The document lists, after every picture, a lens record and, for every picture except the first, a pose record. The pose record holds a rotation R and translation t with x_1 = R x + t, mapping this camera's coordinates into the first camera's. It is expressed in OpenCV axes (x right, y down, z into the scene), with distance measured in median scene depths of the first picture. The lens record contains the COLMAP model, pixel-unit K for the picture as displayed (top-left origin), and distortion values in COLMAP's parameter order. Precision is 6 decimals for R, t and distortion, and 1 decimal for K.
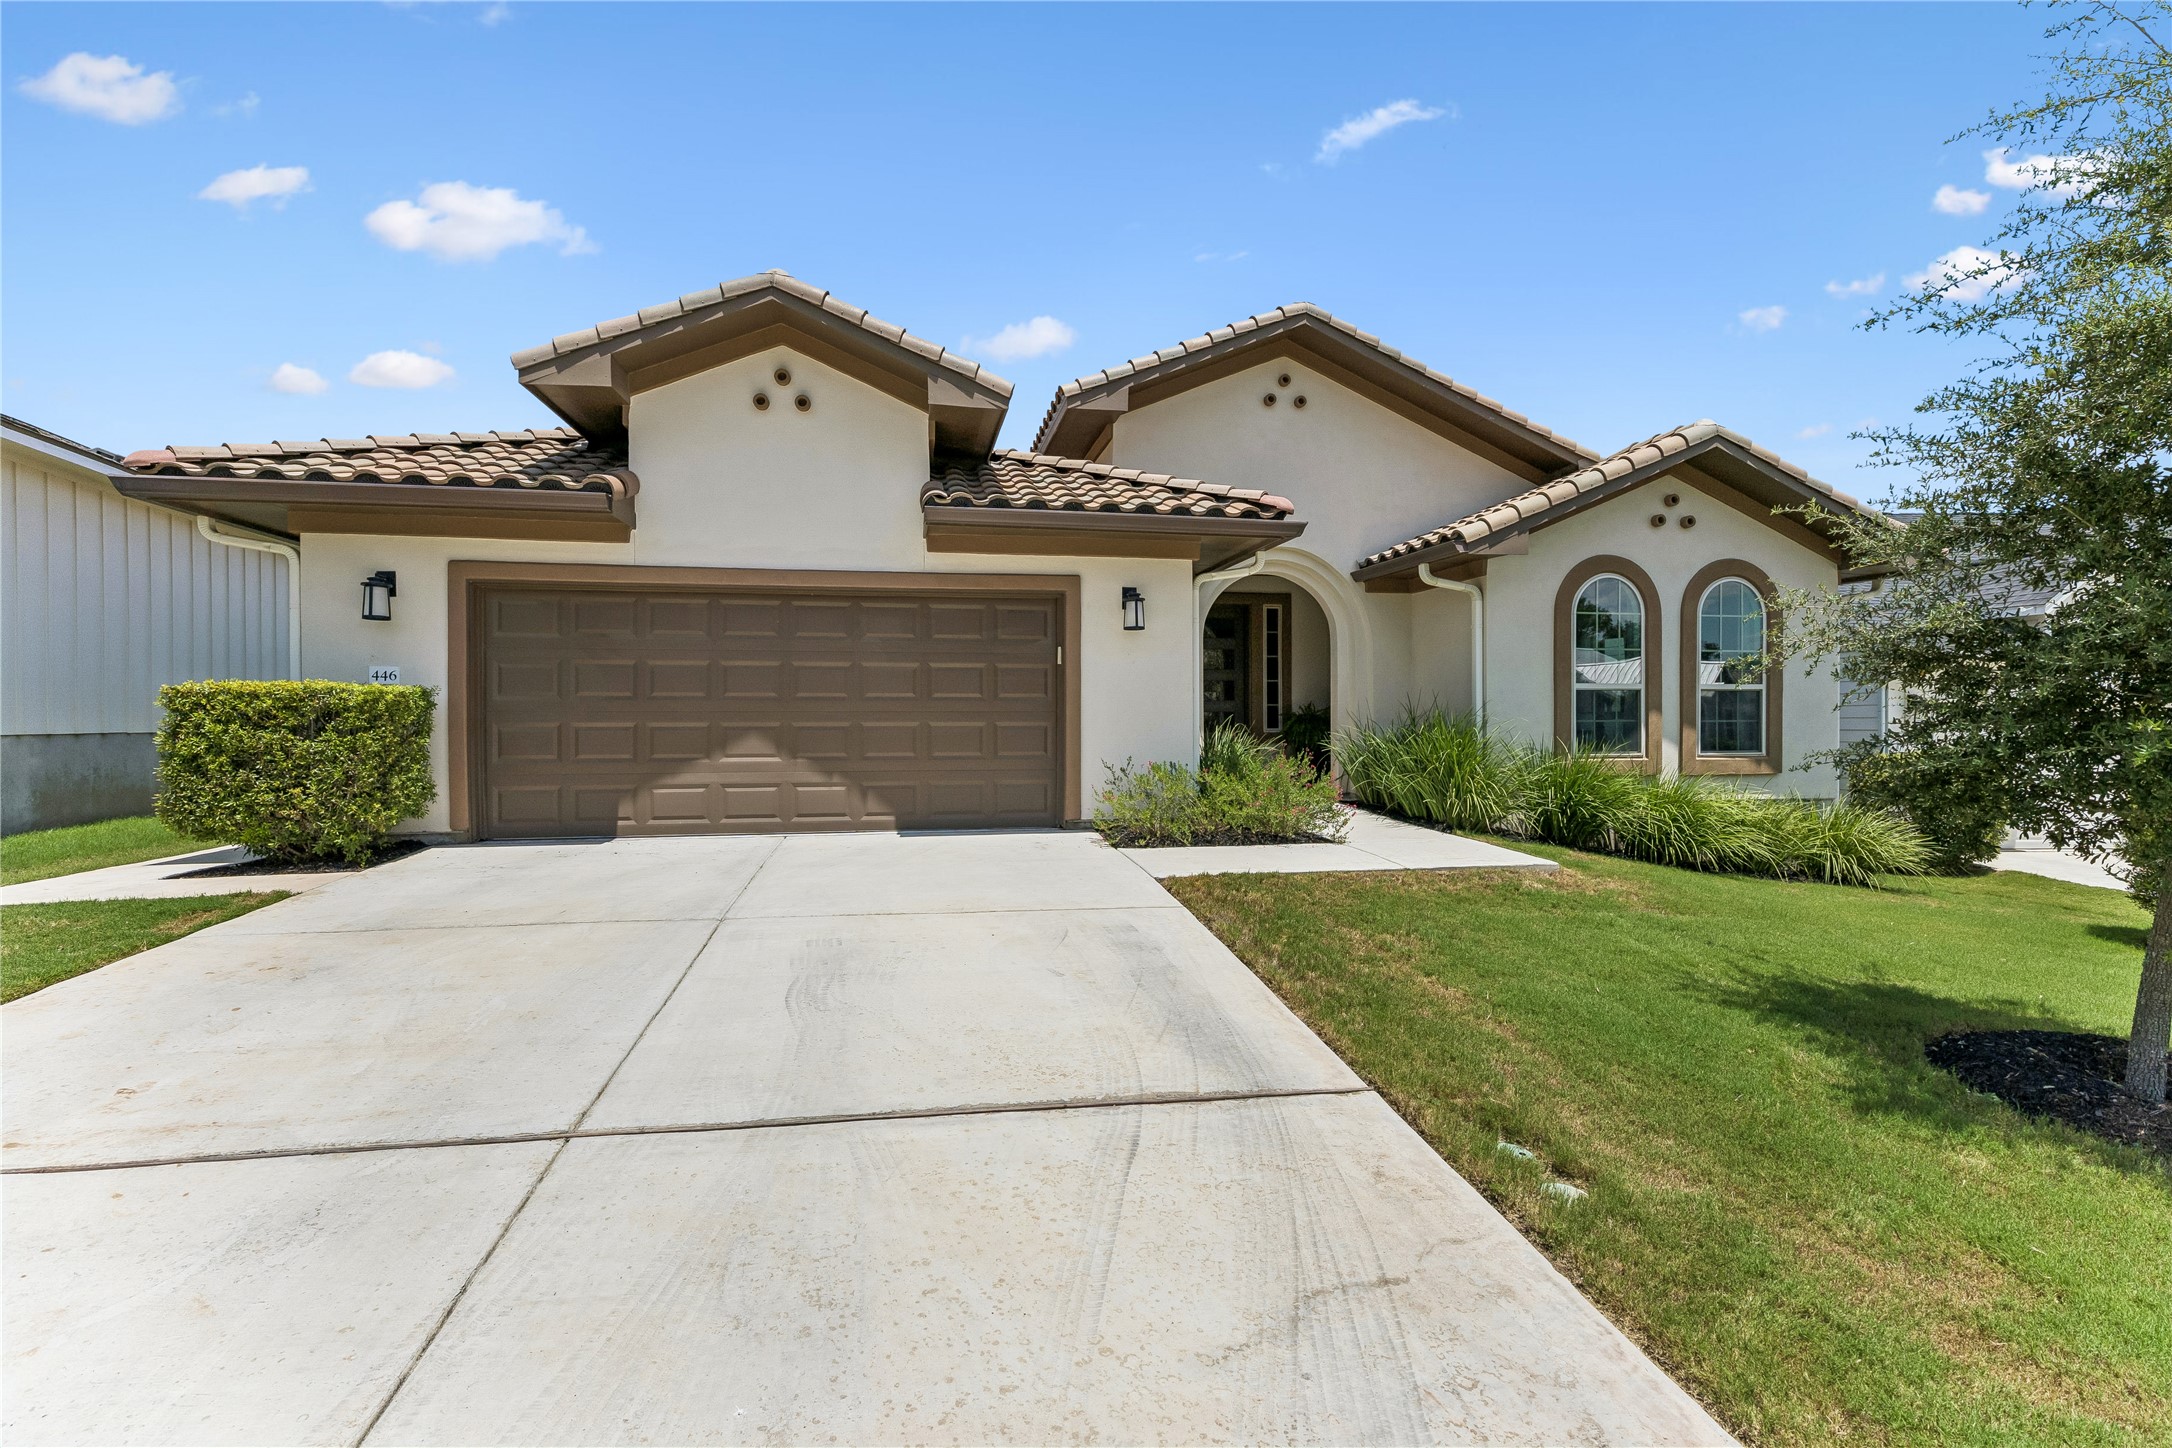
lens RADIAL K [[1021.2, 0, 1086.0], [0, 1021.2, 724.0], [0, 0, 1]] dist [-0.000823, -0.000443]
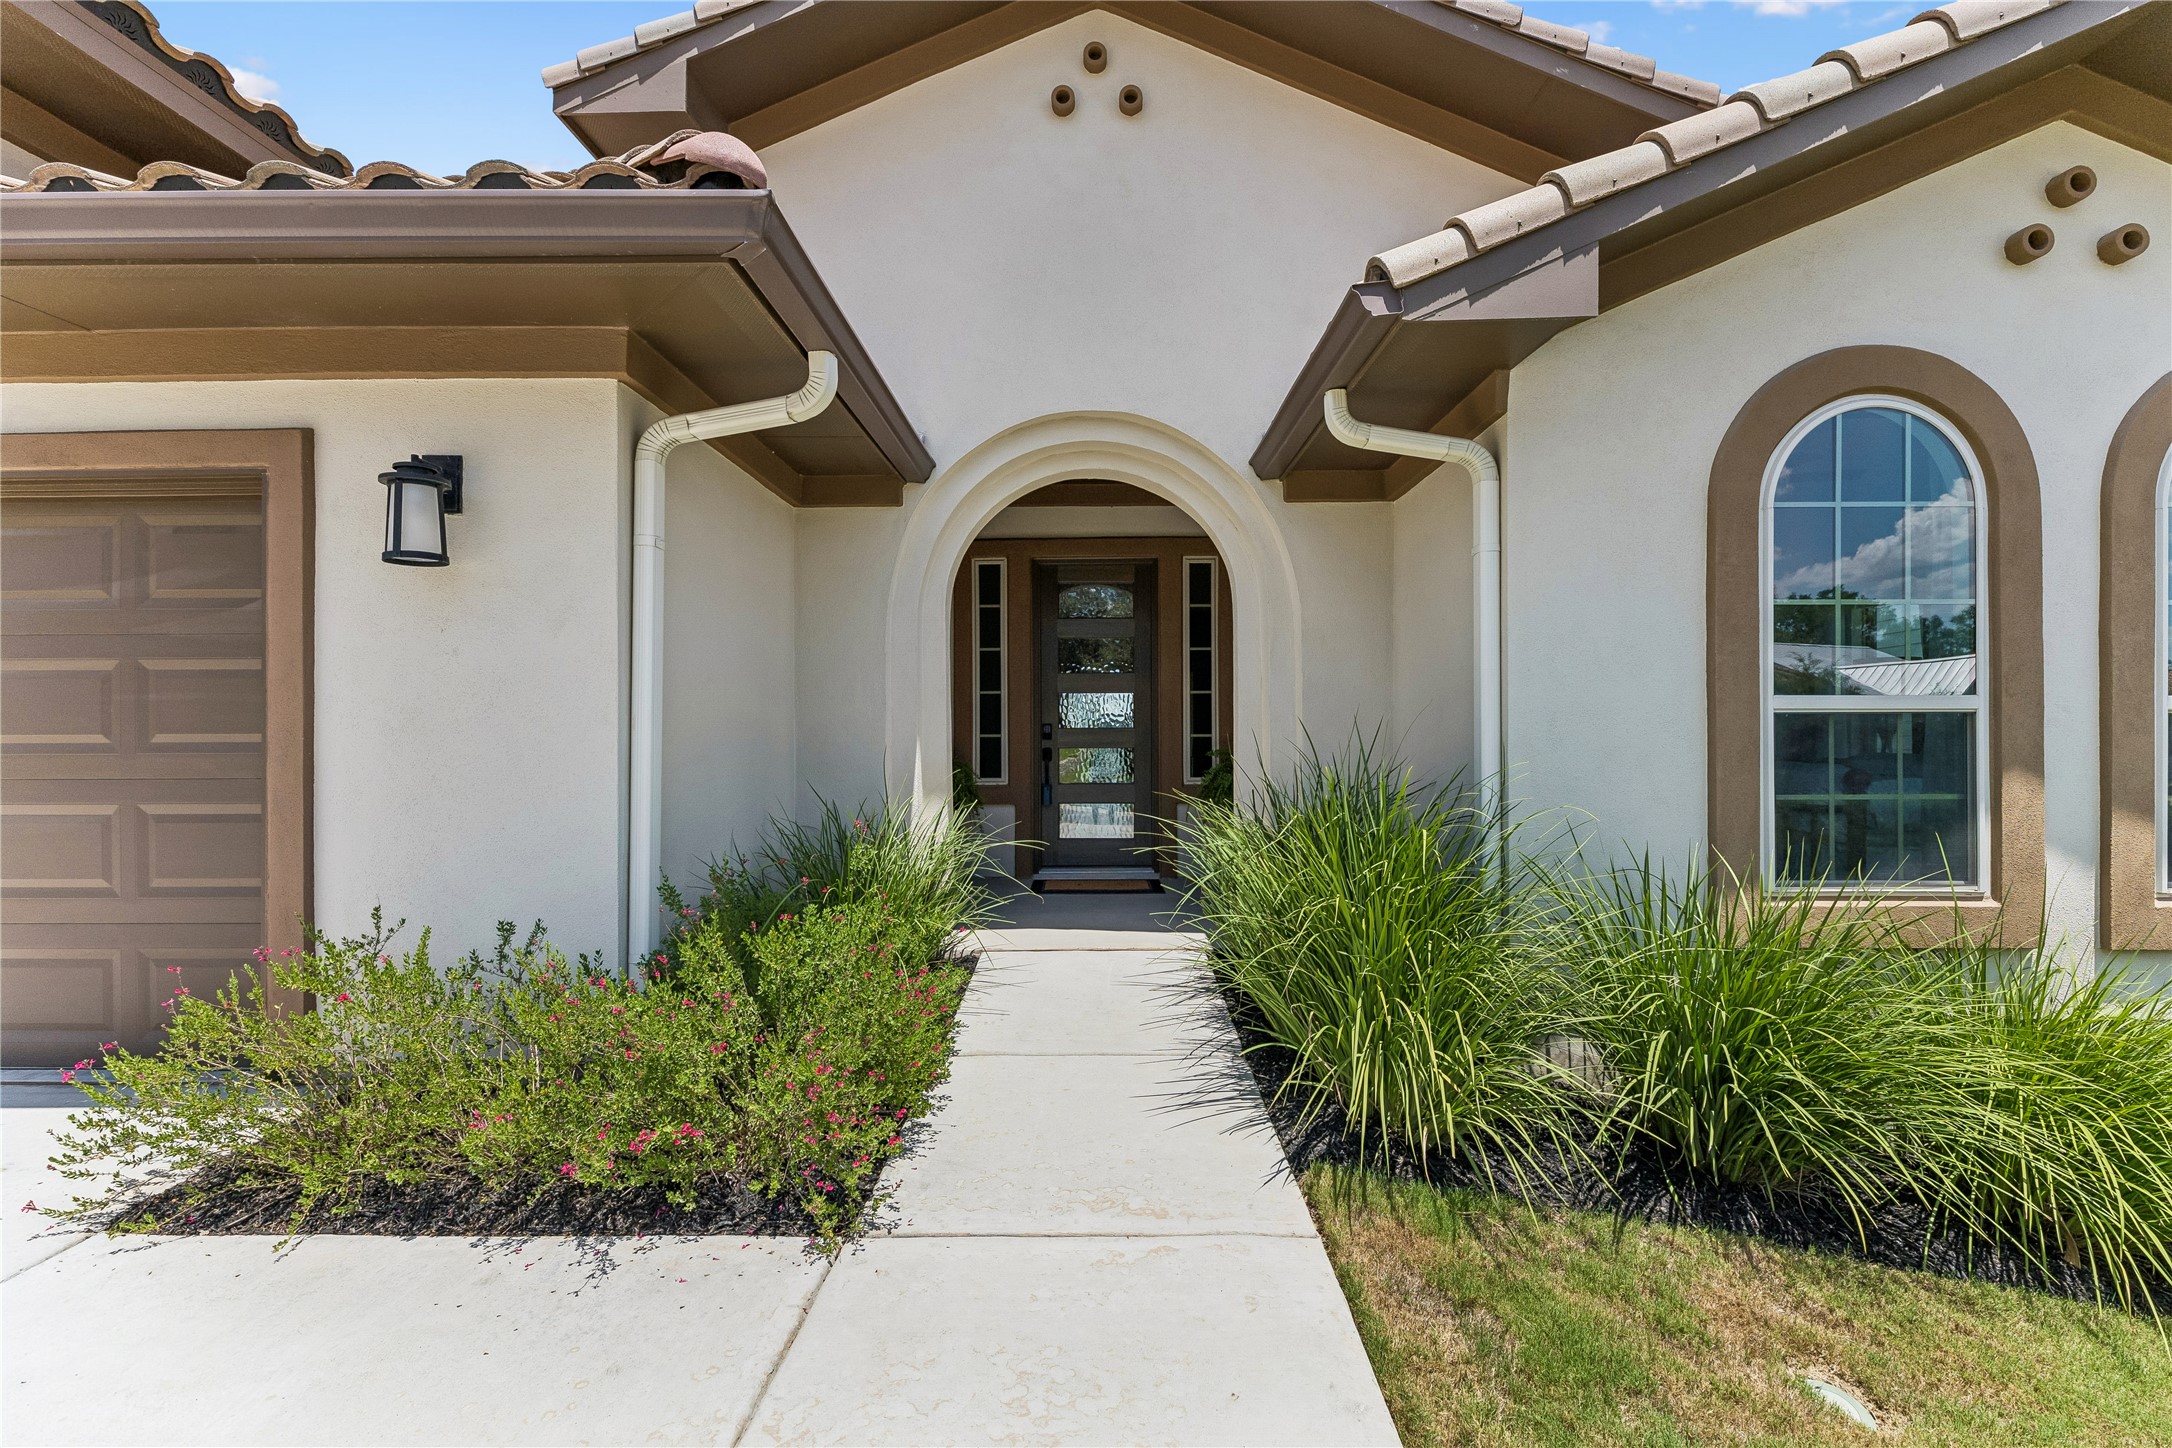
lens RADIAL K [[1021.2, 0, 1086.0], [0, 1021.2, 724.0], [0, 0, 1]] dist [-0.000823, -0.000443]
pose [[0.980883, -0.001621, -0.194593, 0.304060], [0.000158, 0.999972, -0.007531, -0.026856], [0.194600, 0.007356, 0.980855, 0.583442]]
